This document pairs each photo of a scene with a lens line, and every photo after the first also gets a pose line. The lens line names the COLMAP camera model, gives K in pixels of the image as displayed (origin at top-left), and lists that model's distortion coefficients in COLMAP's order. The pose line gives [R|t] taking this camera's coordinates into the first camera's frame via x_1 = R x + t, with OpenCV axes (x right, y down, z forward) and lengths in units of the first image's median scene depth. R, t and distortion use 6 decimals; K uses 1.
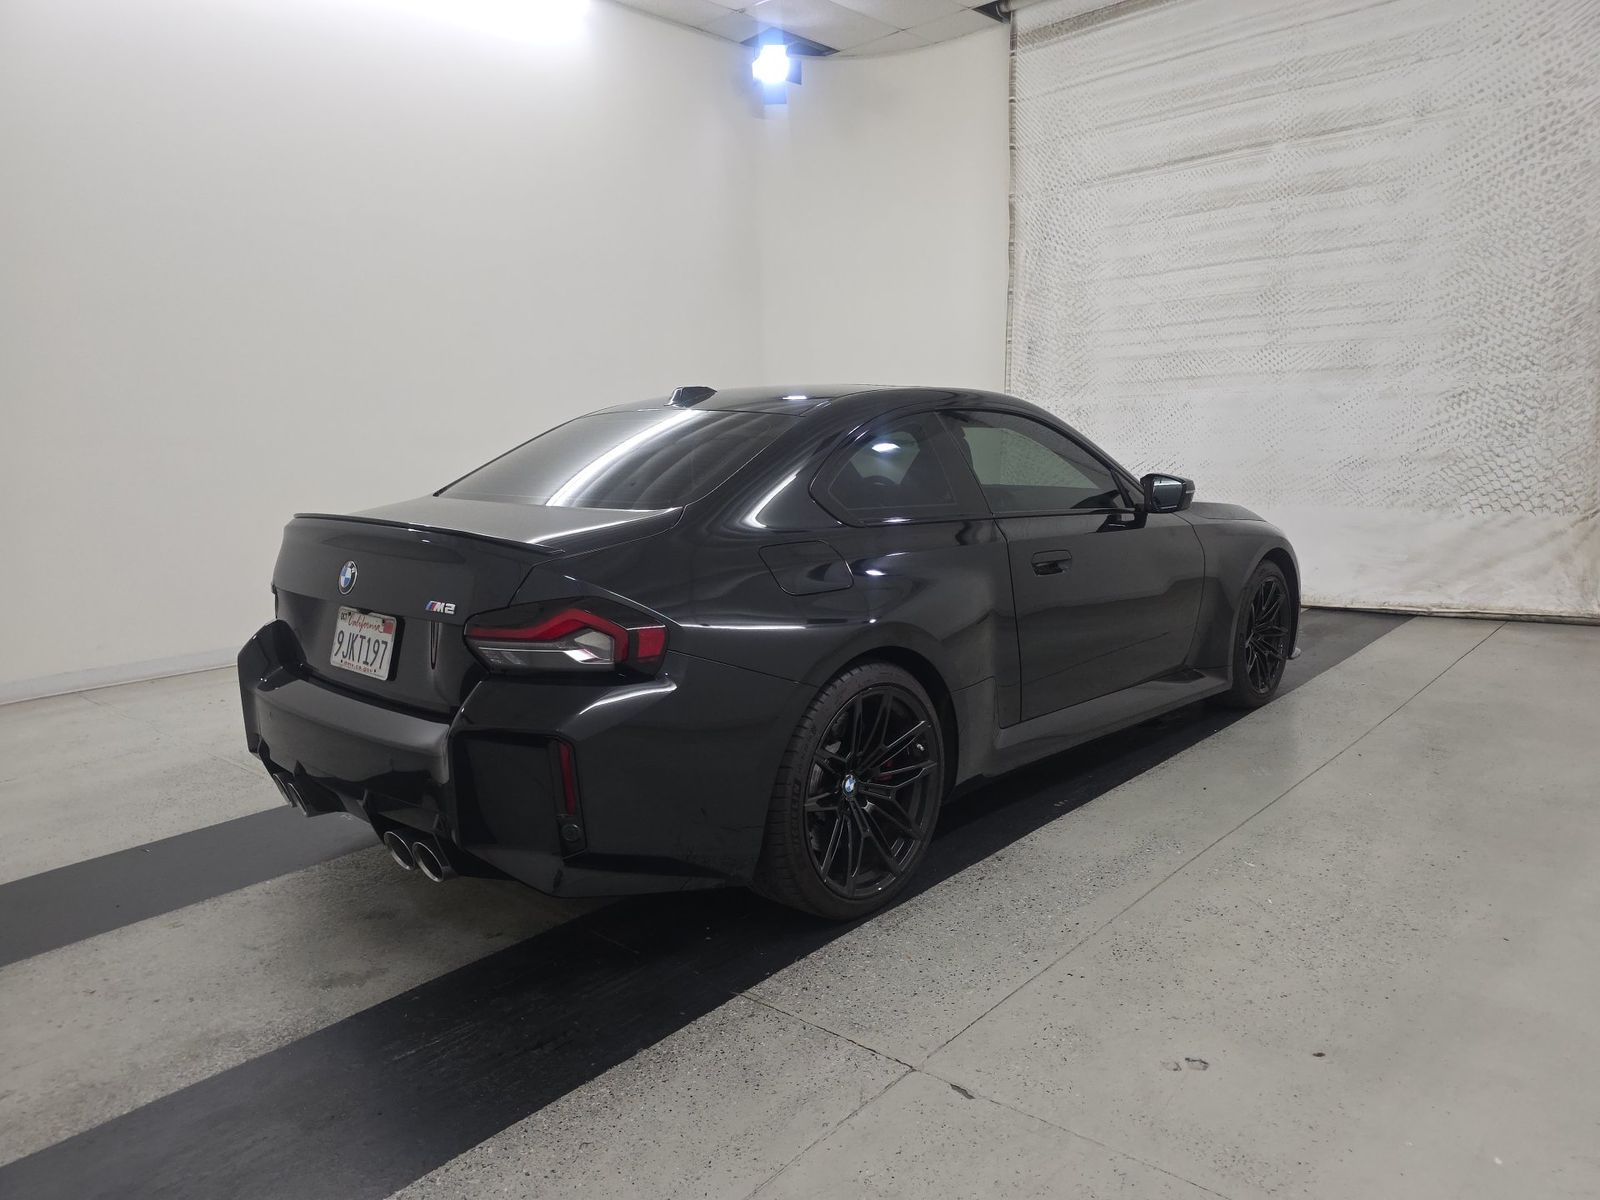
lens RADIAL K [[1080.3, 0, 793.0], [0, 1080.3, 601.7], [0, 0, 1]] dist [0.040575, -0.028164]
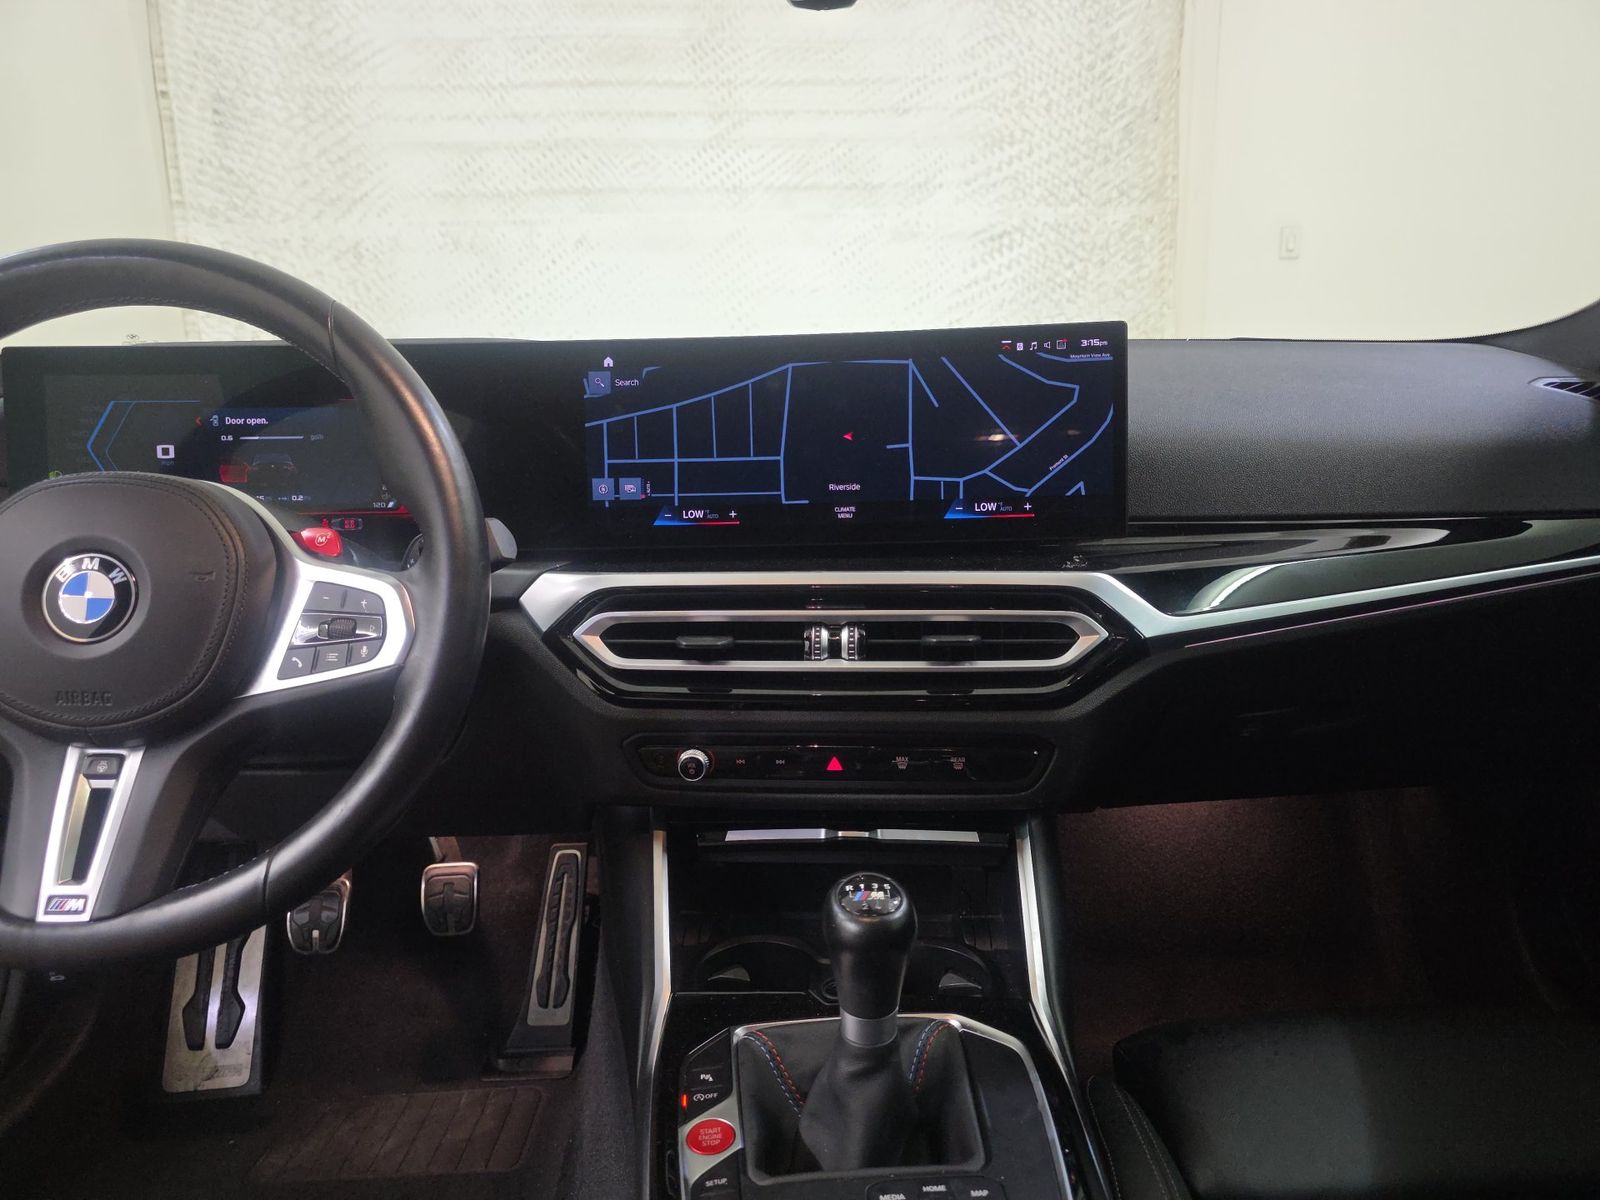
lens RADIAL K [[1080.3, 0, 831.1], [0, 1080.3, 606.2], [0, 0, 1]] dist [0.040575, -0.028164]
pose [[0.686026, -0.162412, 0.709219, 0.035998], [0.119933, 0.986676, 0.109939, -0.053634], [-0.717625, 0.009638, 0.696363, 0.626844]]
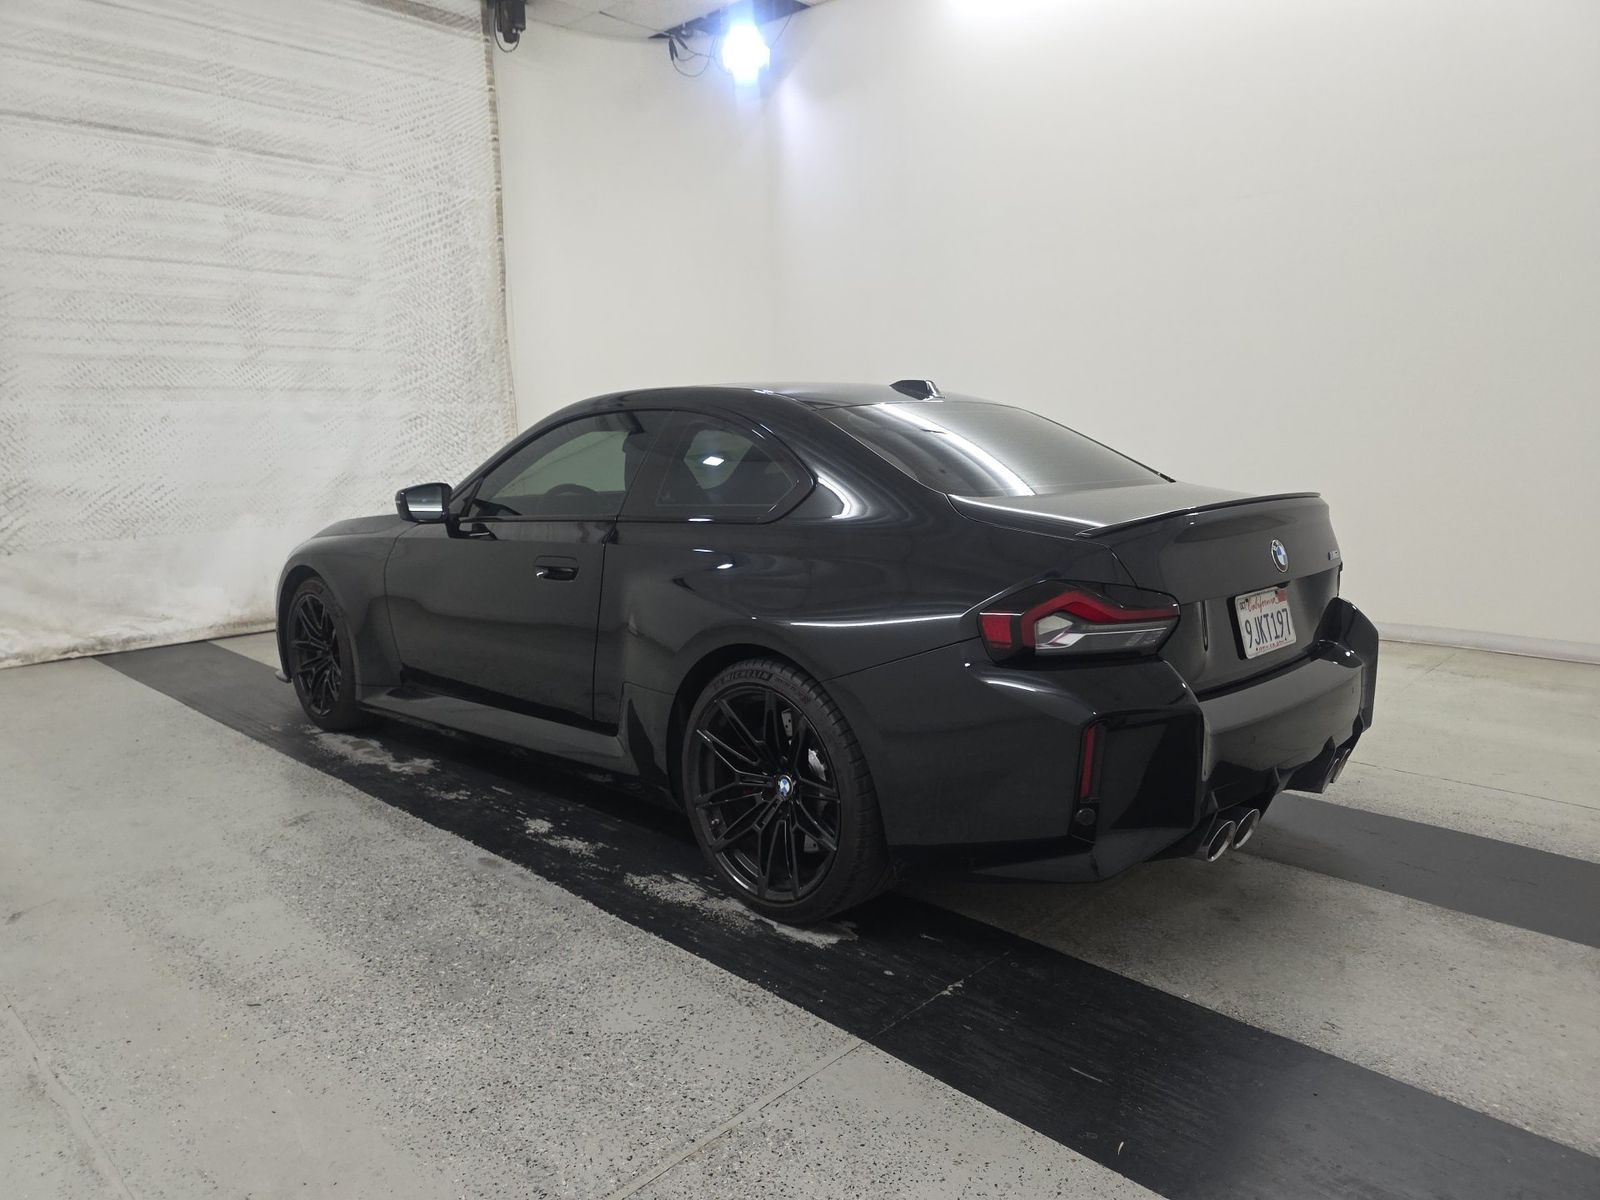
lens RADIAL K [[1080.3, 0, 801.2], [0, 1080.3, 596.8], [0, 0, 1]] dist [0.040575, -0.028164]
pose [[0.031108, -0.129199, 0.991131, -0.586702], [0.169534, 0.977924, 0.122157, -0.075322], [-0.985033, 0.164230, 0.052325, 0.570467]]
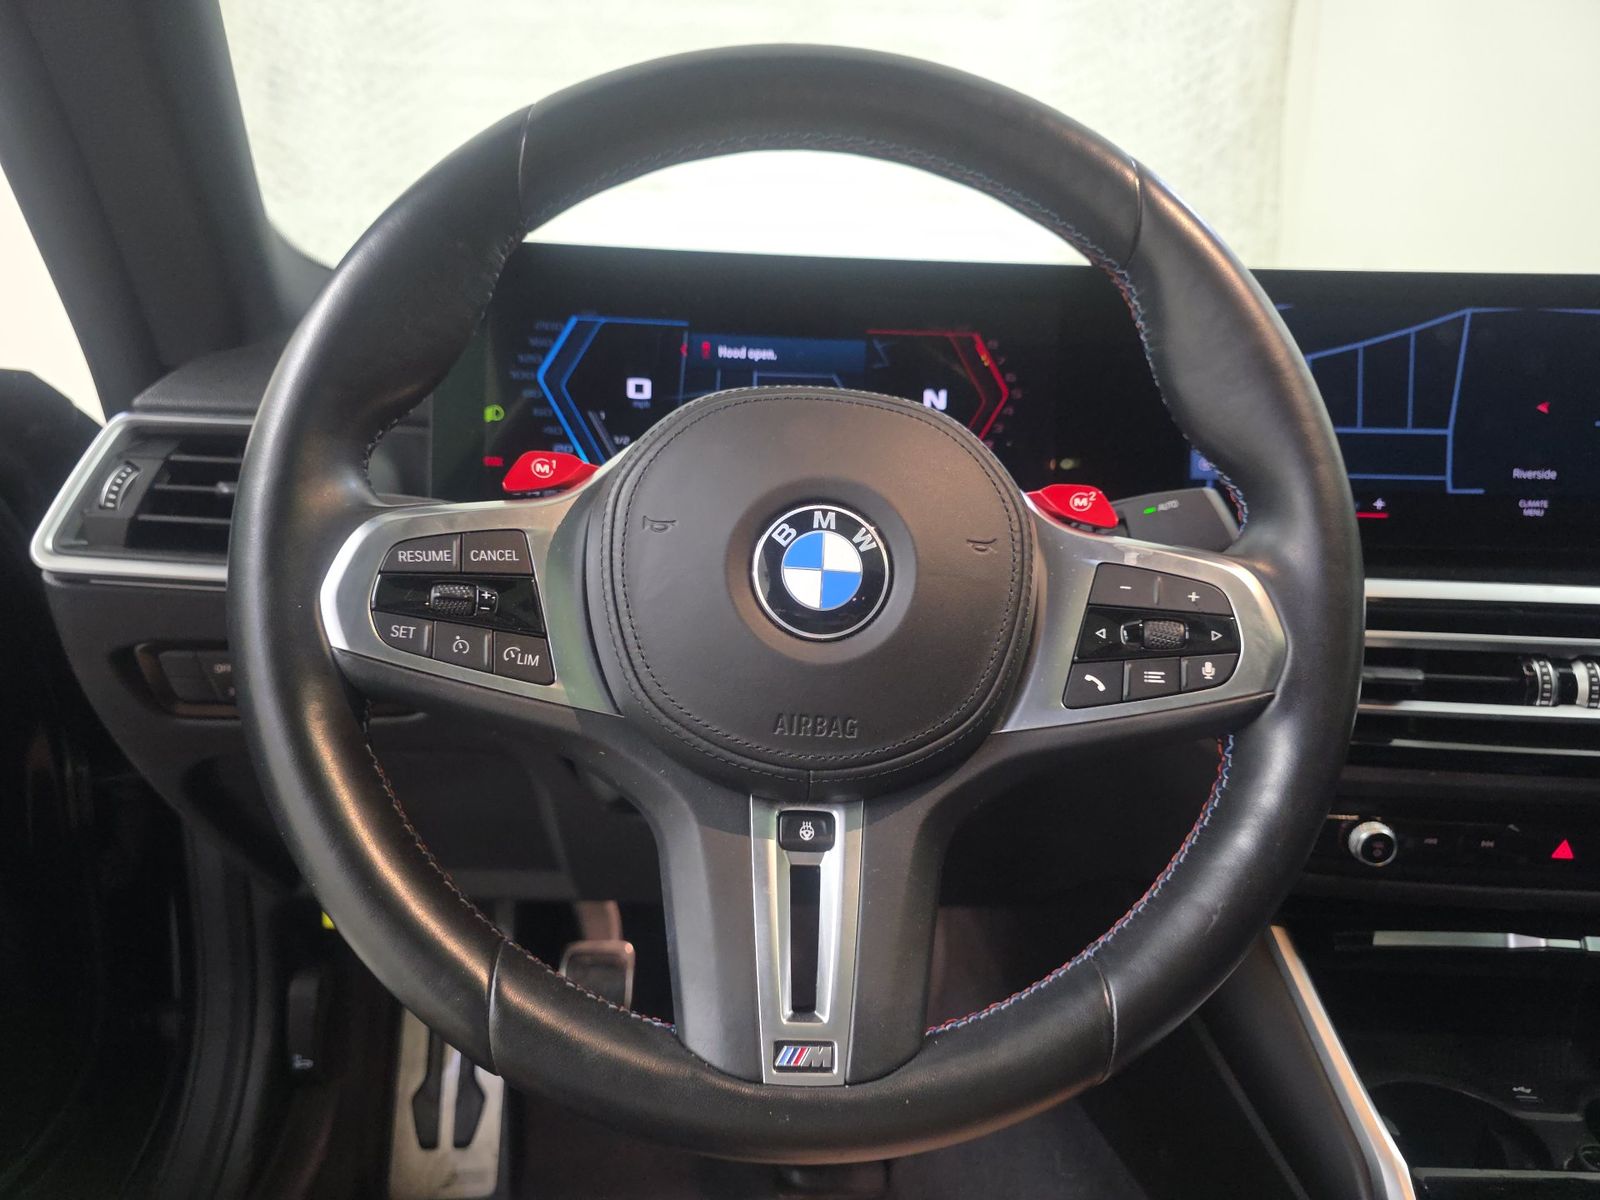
lens RADIAL K [[1080.3, 0, 809.1], [0, 1080.3, 608.1], [0, 0, 1]] dist [0.040575, -0.028164]
pose [[0.670202, -0.116534, 0.732972, 0.013011], [0.076434, 0.993182, 0.088016, -0.055053], [-0.738232, -0.002964, 0.674540, 0.701660]]
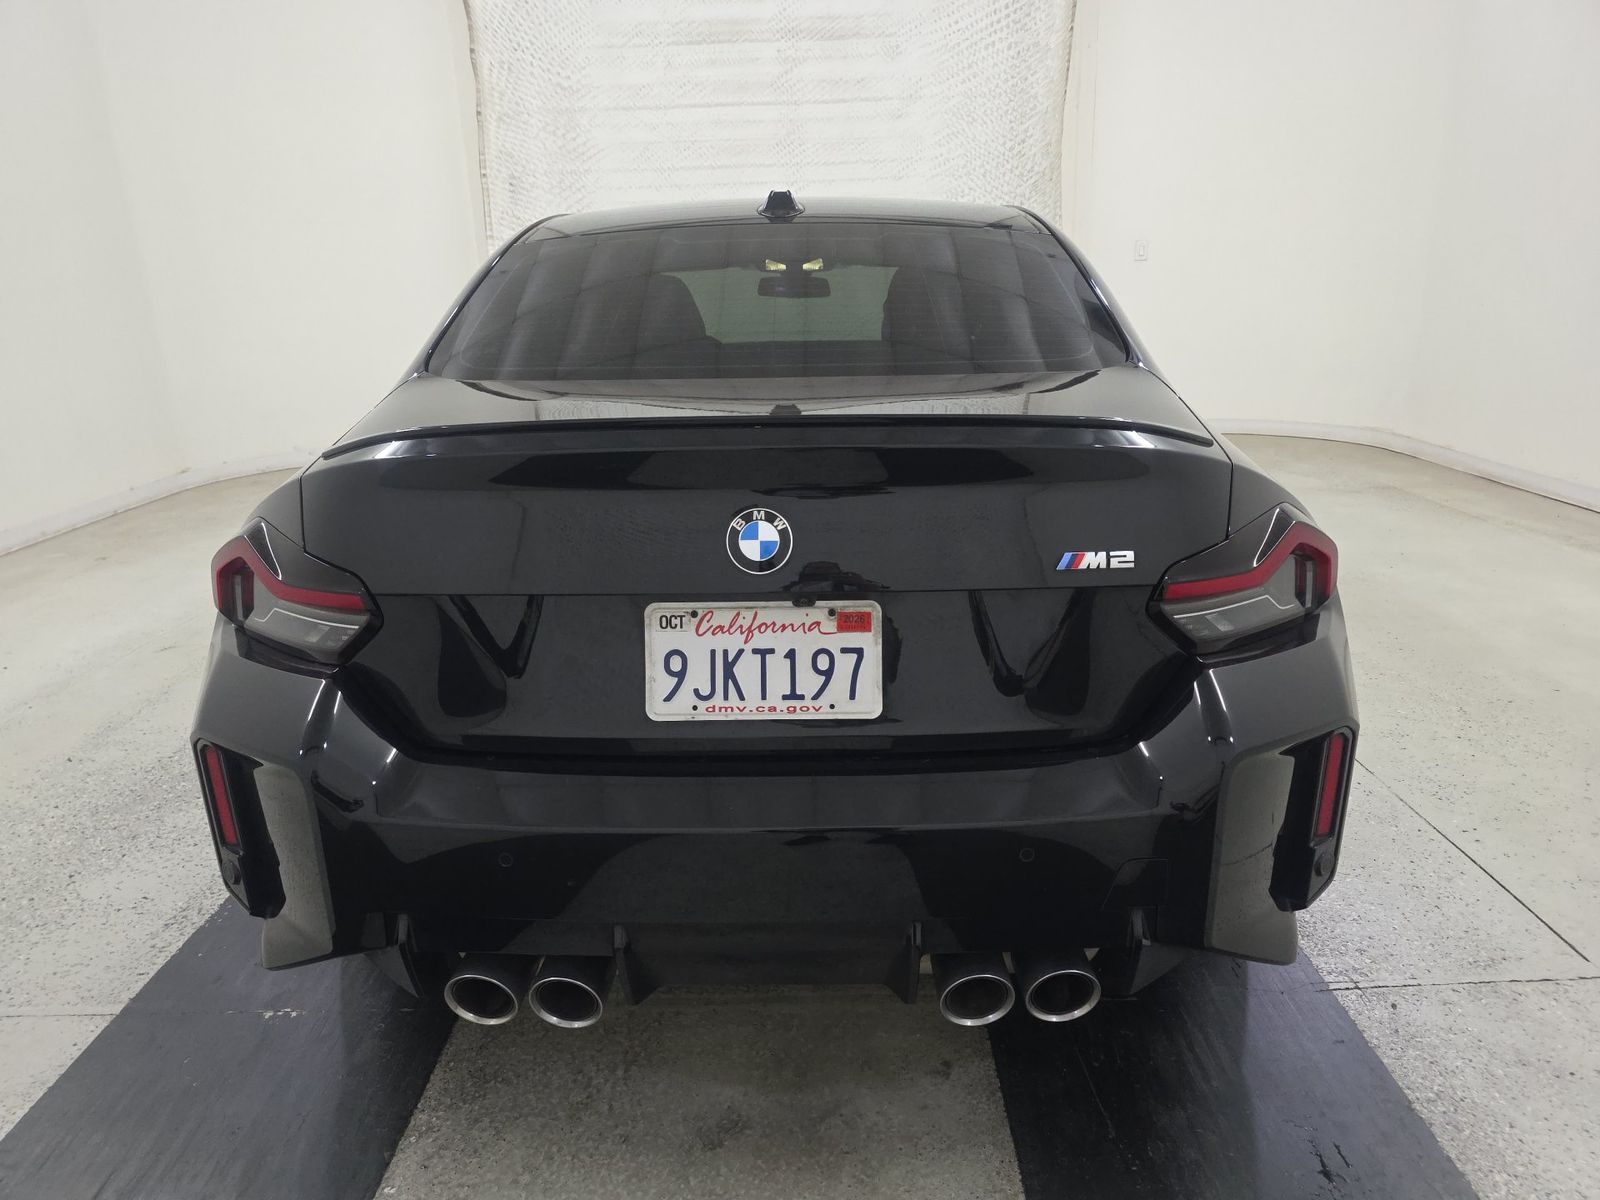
lens RADIAL K [[1080.3, 0, 793.2], [0, 1080.3, 610.1], [0, 0, 1]] dist [0.040575, -0.028164]
pose [[0.745572, -0.190230, 0.638698, -0.299711], [0.110262, 0.980397, 0.163290, -0.029027], [-0.657240, -0.051320, 0.751932, 0.257507]]
